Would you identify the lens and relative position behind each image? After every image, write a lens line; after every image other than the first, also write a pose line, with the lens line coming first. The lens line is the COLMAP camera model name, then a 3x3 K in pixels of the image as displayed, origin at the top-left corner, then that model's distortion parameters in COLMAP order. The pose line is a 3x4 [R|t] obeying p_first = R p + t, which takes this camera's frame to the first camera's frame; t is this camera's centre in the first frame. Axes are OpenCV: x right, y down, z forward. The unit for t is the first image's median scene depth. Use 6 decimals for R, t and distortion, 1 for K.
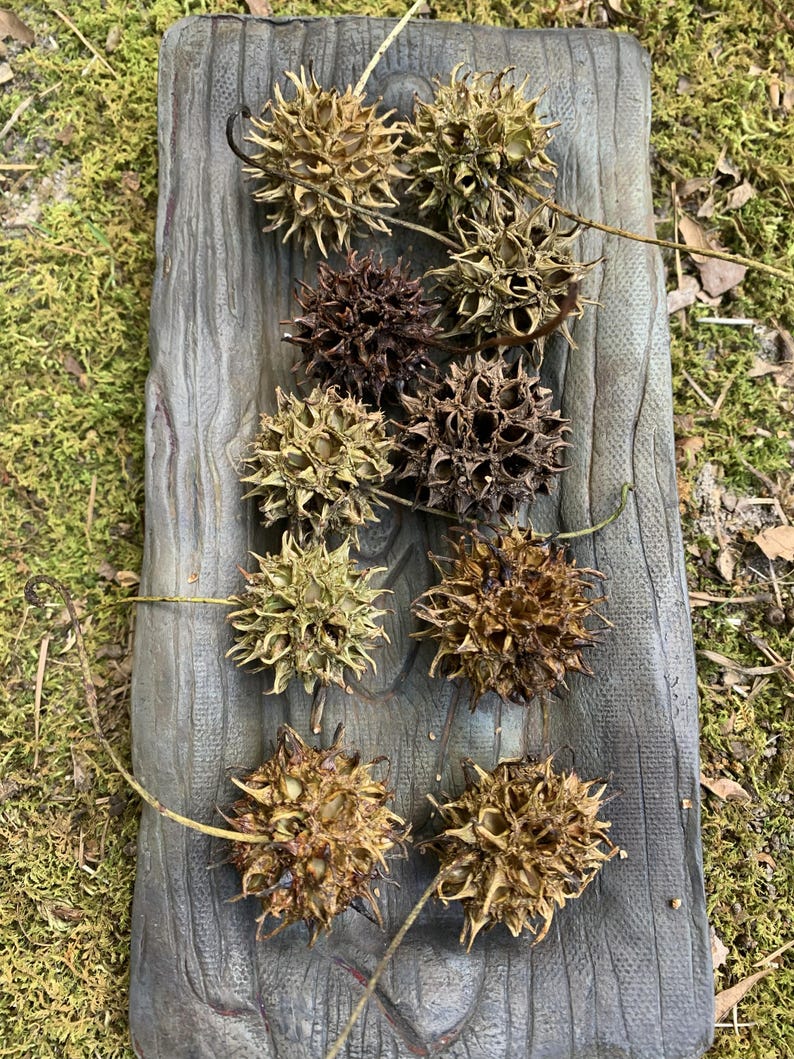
lens RADIAL K [[811.8, 0, 397.0], [0, 811.8, 529.5], [0, 0, 1]] dist [-0.006980, 0.012101]
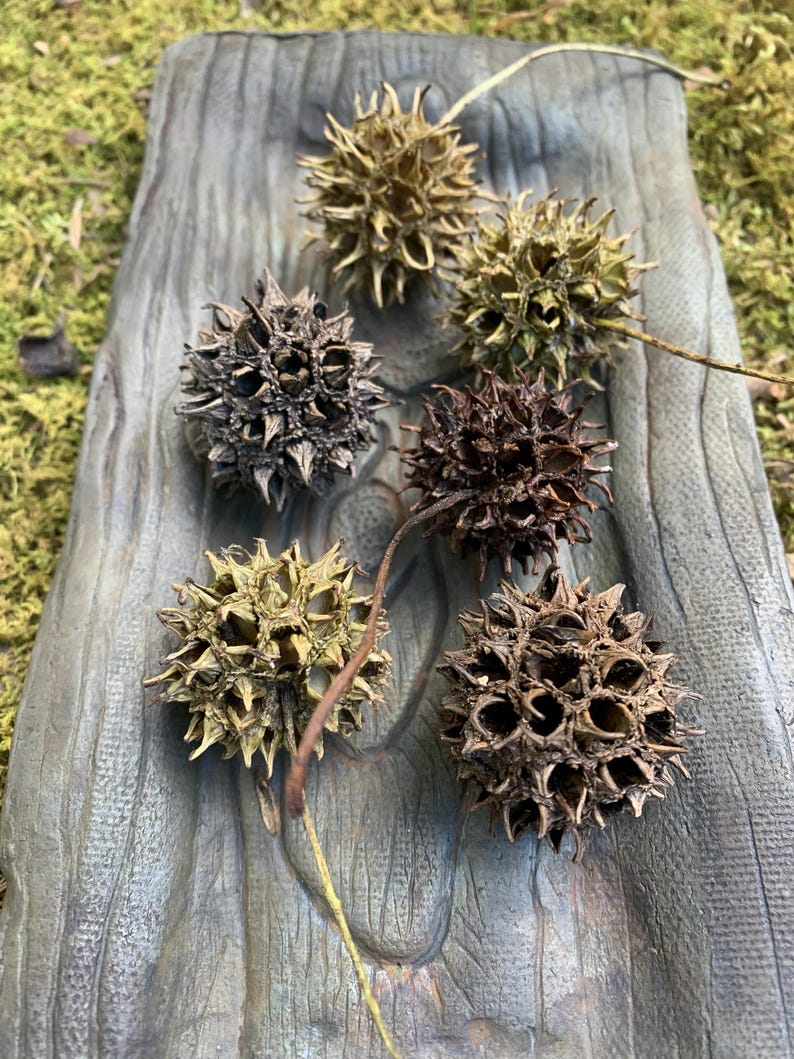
lens RADIAL K [[861.1, 0, 397.0], [0, 861.1, 529.5], [0, 0, 1]] dist [-0.037020, 0.046476]
pose [[0.999131, 0.008458, -0.040813, 0.032999], [-0.020360, 0.953464, -0.300820, 0.245253], [0.036369, 0.301390, 0.952807, 0.233397]]
